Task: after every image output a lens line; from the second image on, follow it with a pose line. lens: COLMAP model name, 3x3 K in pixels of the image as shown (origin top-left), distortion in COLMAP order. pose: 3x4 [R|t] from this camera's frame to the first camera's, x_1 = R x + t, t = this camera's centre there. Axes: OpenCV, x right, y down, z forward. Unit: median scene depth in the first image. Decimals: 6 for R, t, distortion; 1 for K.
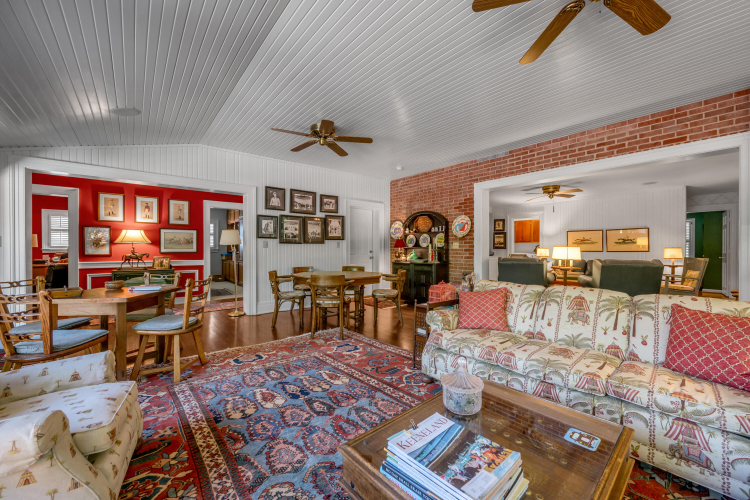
lens RADIAL K [[294.9, 0, 380.1], [0, 294.9, 250.7], [0, 0, 1]] dist [-0.005130, -0.000635]
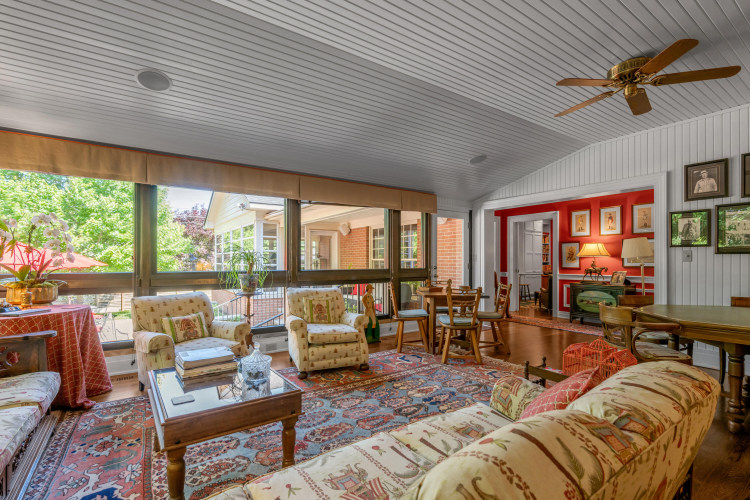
lens RADIAL K [[350.8, 0, 372.1], [0, 350.8, 261.1], [0, 0, 1]] dist [-0.005201, -0.000131]
pose [[-0.108939, -0.001558, -0.994047, 0.538856], [-0.005711, 0.999983, -0.000941, -0.007276], [0.994032, 0.005574, -0.108946, 0.495273]]
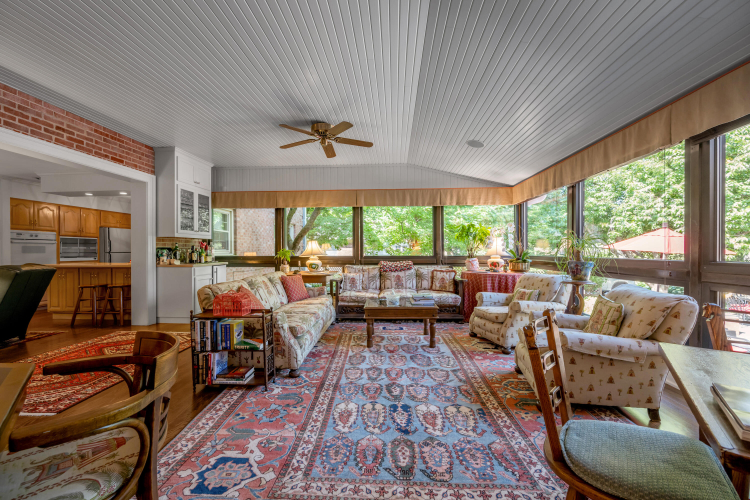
lens RADIAL K [[294.9, 0, 376.2], [0, 294.9, 252.9], [0, 0, 1]] dist [-0.005130, -0.000635]
pose [[-0.722448, 0.001146, 0.691424, -0.458864], [0.007476, 0.999953, 0.006155, -0.000167], [-0.691384, 0.009616, -0.722423, 0.916666]]
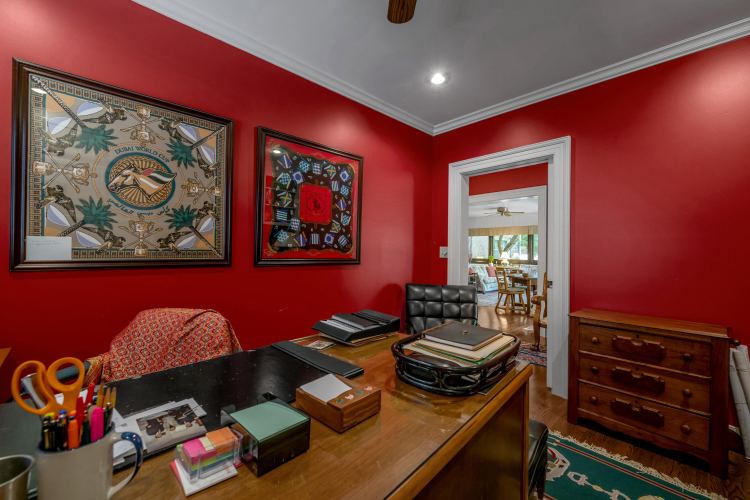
lens RADIAL K [[294.9, 0, 375.5], [0, 294.9, 253.3], [0, 0, 1]] dist [-0.005130, -0.000635]
pose [[-0.035296, 0.003459, 0.999371, -1.980824], [-0.005403, 0.999979, -0.003652, -0.018027], [-0.999362, -0.005529, -0.035277, 1.444035]]
